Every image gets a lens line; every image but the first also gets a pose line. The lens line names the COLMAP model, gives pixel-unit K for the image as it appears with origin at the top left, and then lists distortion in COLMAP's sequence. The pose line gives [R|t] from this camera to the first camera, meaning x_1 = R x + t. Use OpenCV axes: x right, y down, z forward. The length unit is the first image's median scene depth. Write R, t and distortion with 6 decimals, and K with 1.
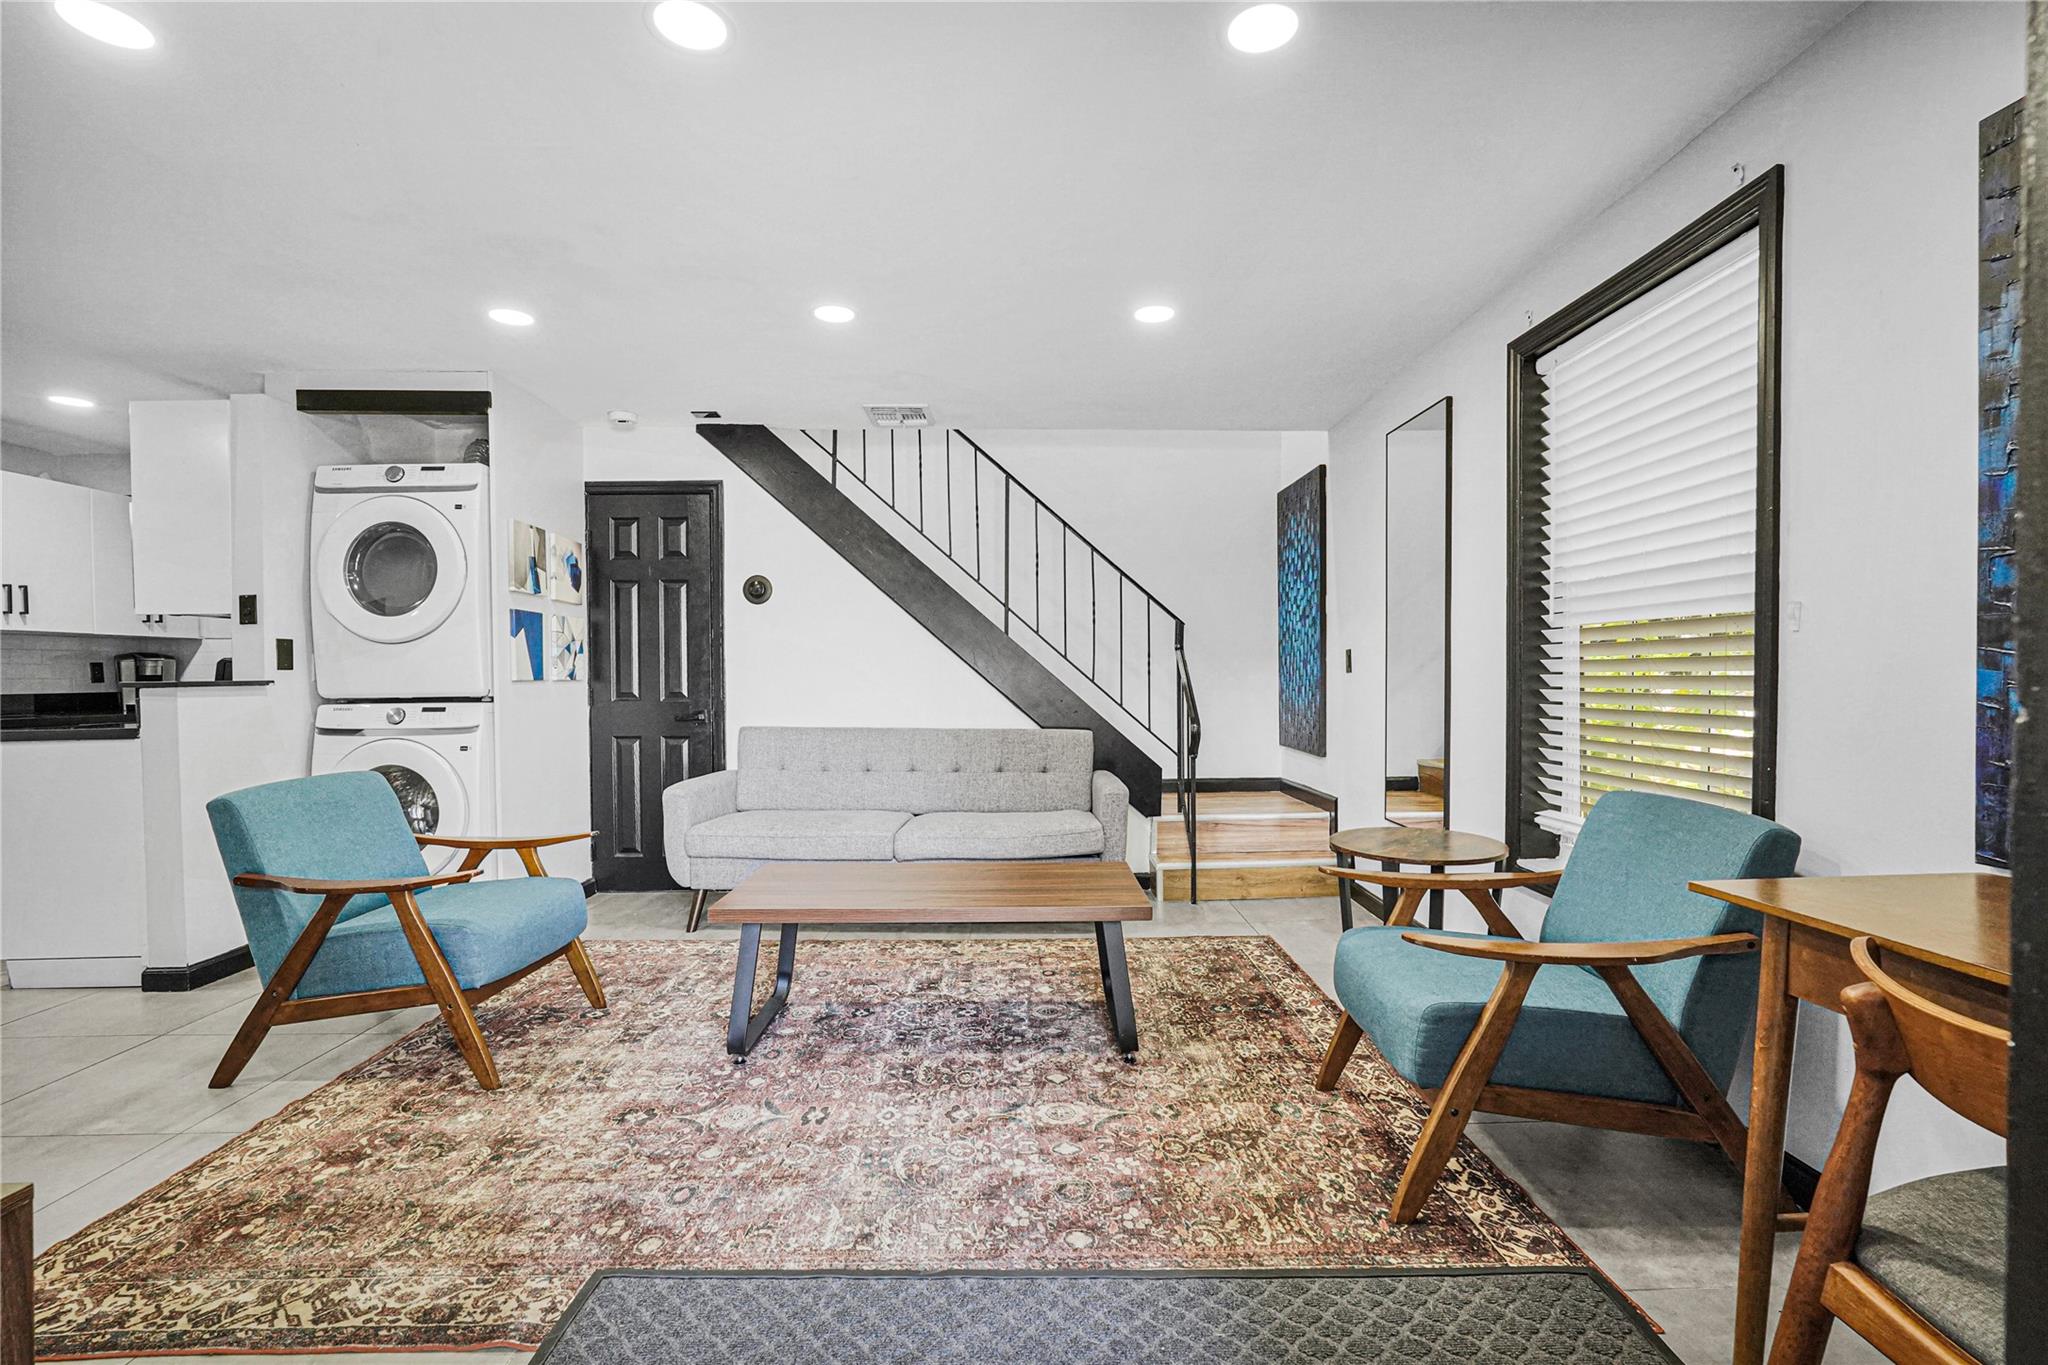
lens RADIAL K [[921.8, 0, 1027.0], [0, 921.8, 693.6], [0, 0, 1]] dist [-0.018750, 0.009597]
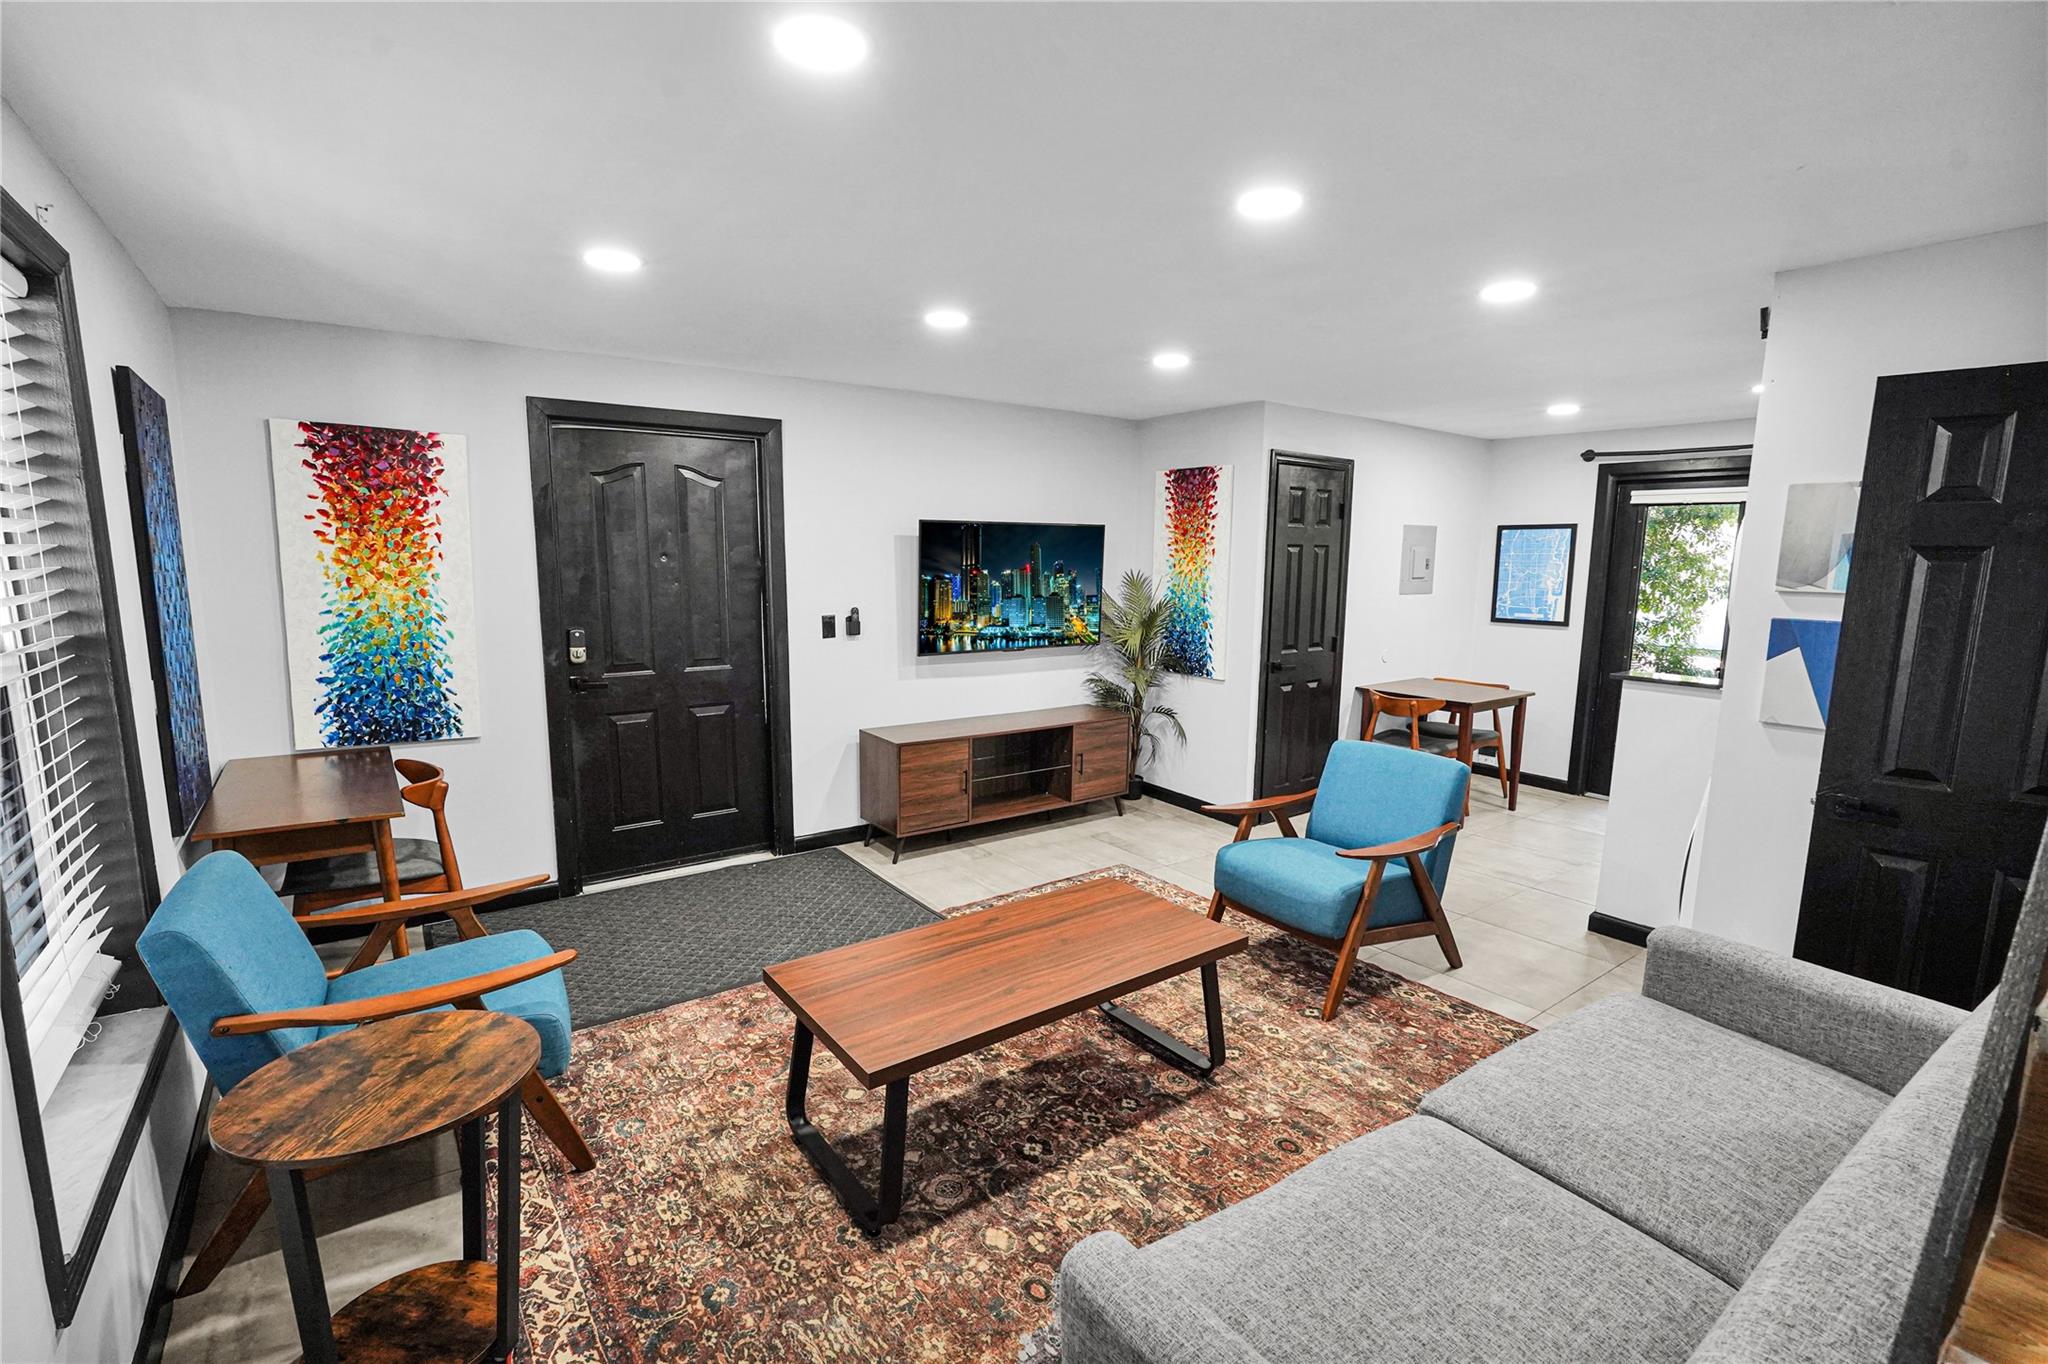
lens RADIAL K [[919.3, 0, 1022.0], [0, 919.3, 692.5], [0, 0, 1]] dist [-0.021309, 0.009673]
pose [[-0.811611, 0.087489, -0.577611, 0.339021], [-0.017197, 0.984716, 0.173315, -0.170949], [0.583946, 0.150598, -0.797702, 1.433576]]
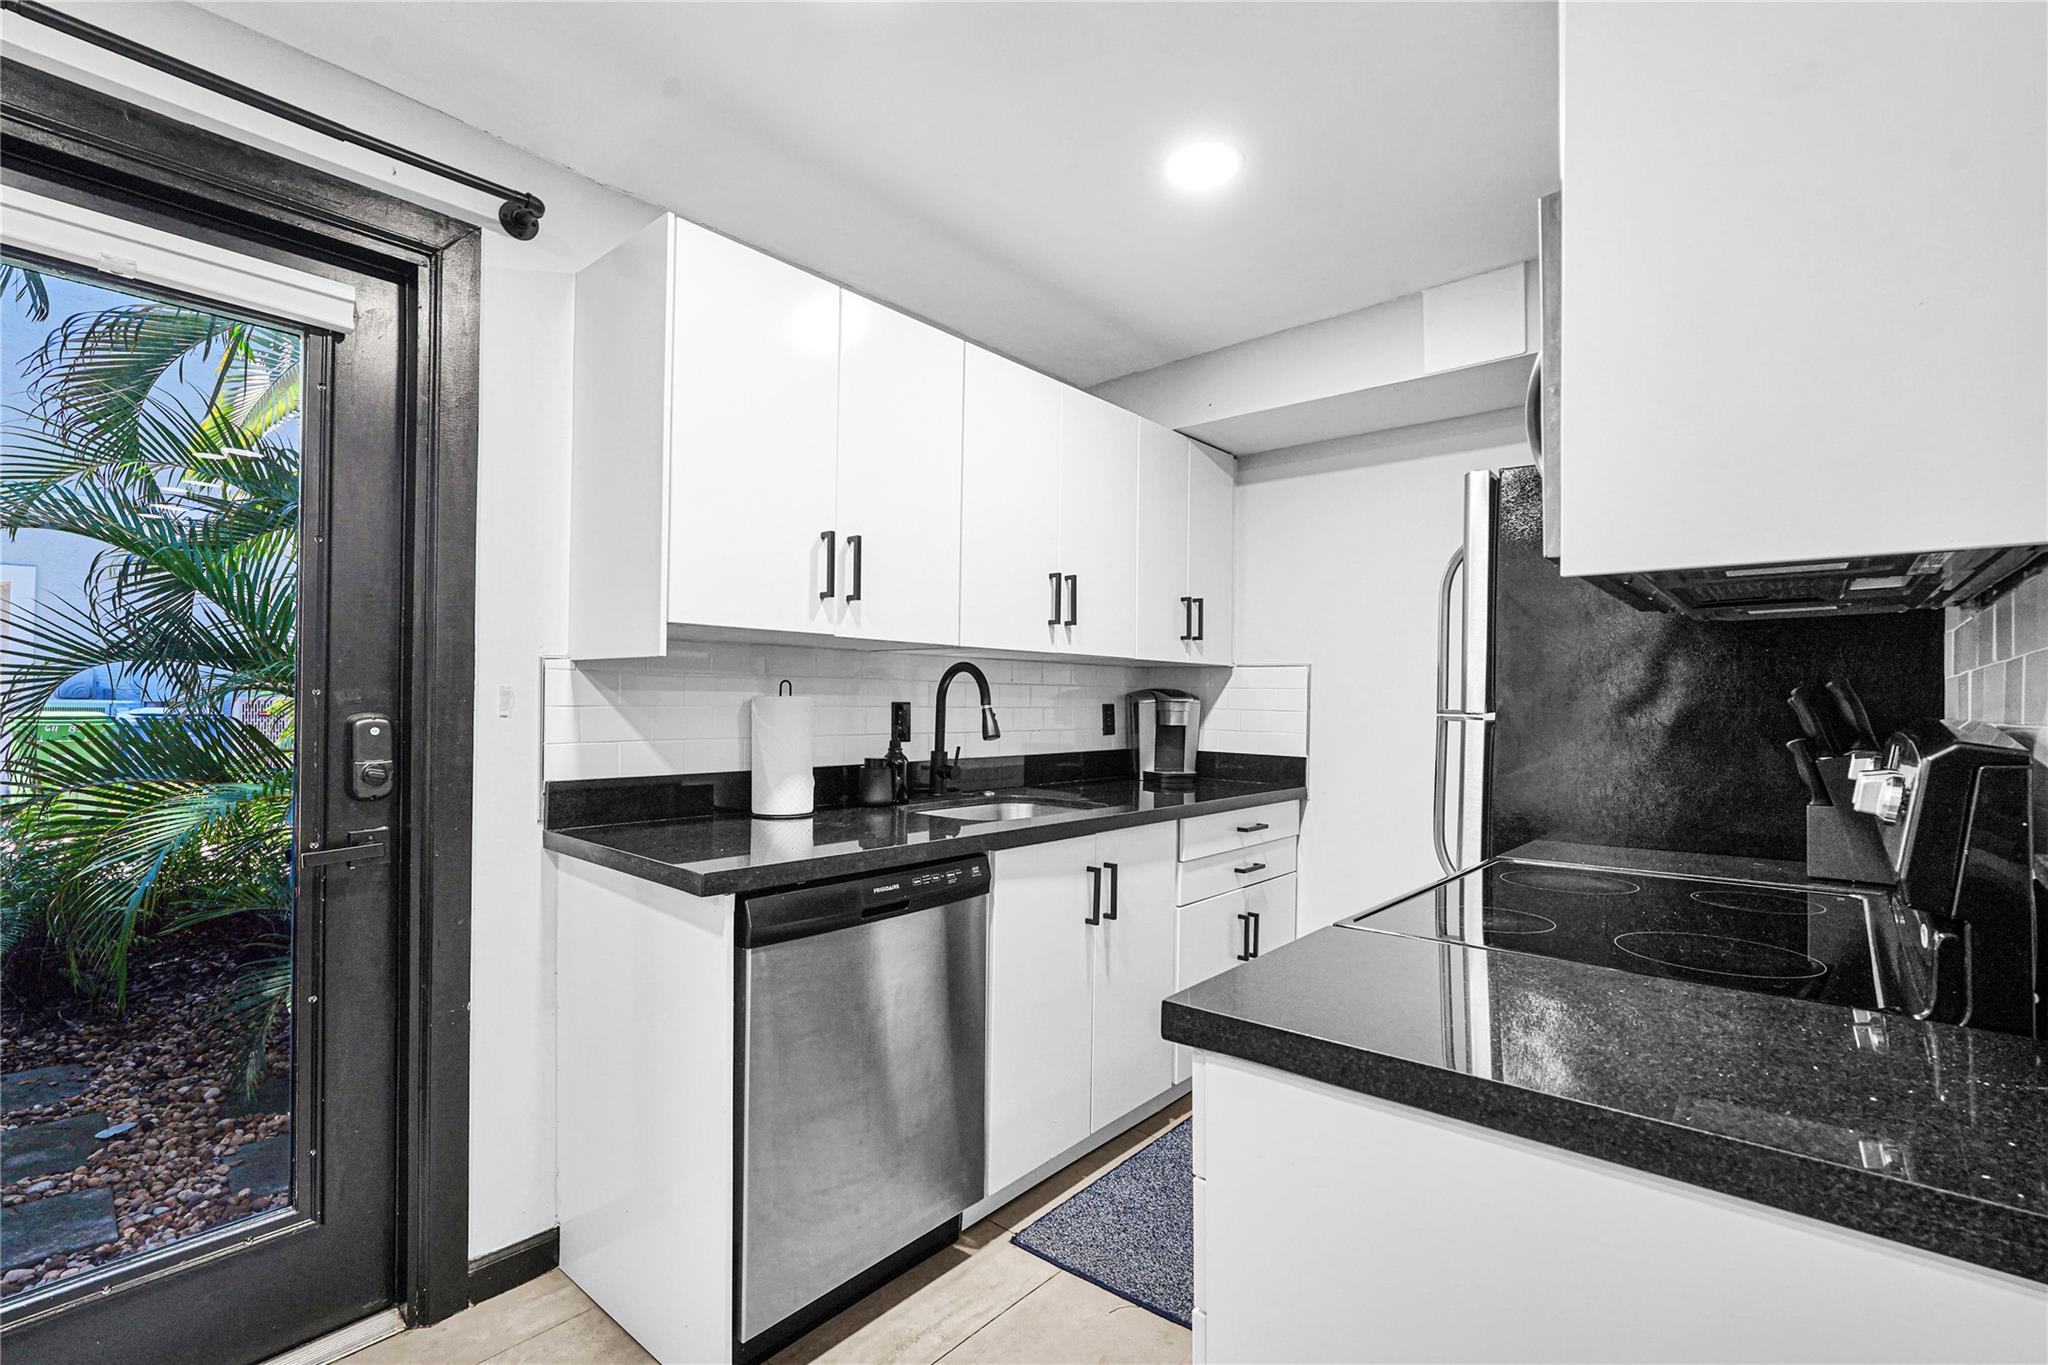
lens RADIAL K [[919.3, 0, 1022.0], [0, 919.3, 693.0], [0, 0, 1]] dist [-0.021309, 0.009673]
pose [[0.748301, 0.010913, -0.663270, -0.995552], [-0.029839, 0.999406, -0.017221, -0.045034], [0.662688, 0.032678, 0.748182, 0.740182]]
